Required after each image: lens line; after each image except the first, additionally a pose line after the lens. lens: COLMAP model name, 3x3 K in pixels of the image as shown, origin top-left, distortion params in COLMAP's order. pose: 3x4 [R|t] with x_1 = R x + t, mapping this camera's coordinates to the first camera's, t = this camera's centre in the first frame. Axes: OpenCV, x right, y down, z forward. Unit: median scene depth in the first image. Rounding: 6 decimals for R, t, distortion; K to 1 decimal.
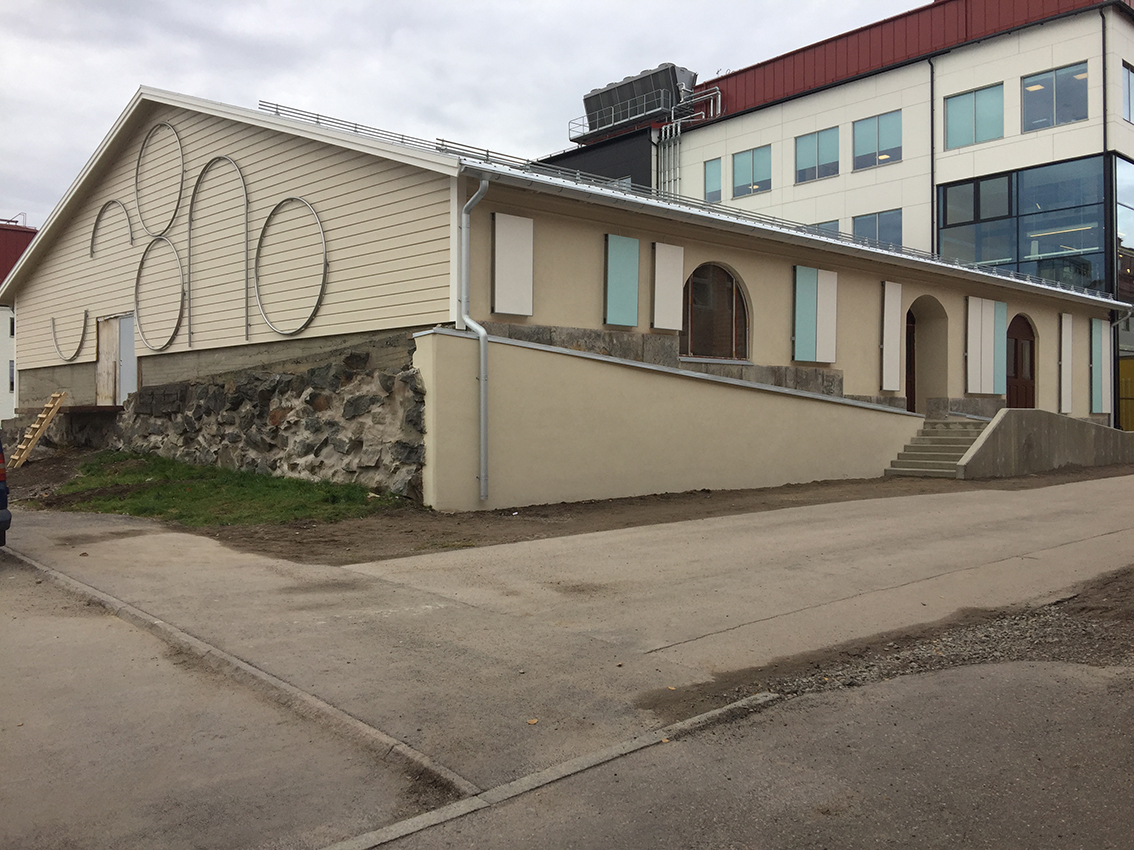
lens RADIAL K [[954.4, 0, 567.2], [0, 954.4, 417.0], [0, 0, 1]] dist [0.000568, 0.002446]
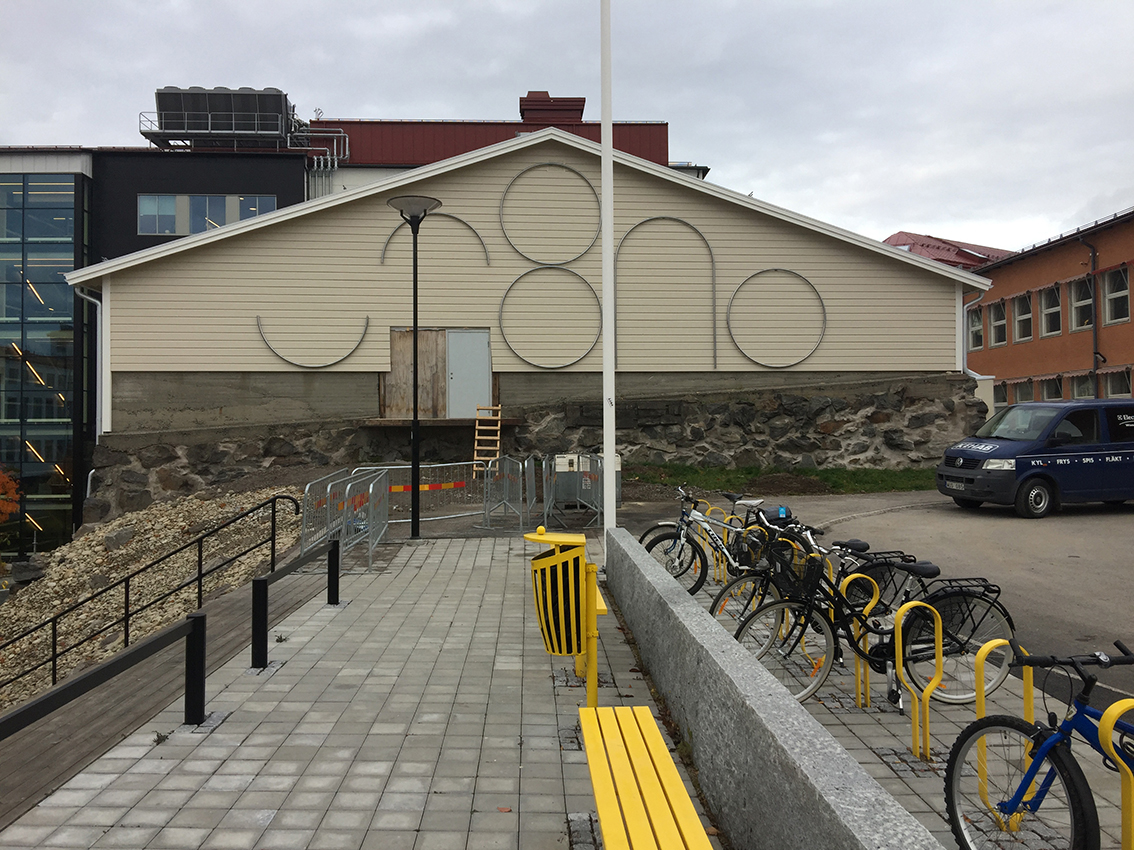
lens RADIAL K [[954.4, 0, 565.6], [0, 954.4, 428.0], [0, 0, 1]] dist [0.000568, 0.002446]
pose [[0.660275, 0.001919, 0.751022, -1.689744], [0.007087, 0.999936, -0.008785, 0.011128], [-0.750991, 0.011123, 0.660219, 0.367372]]
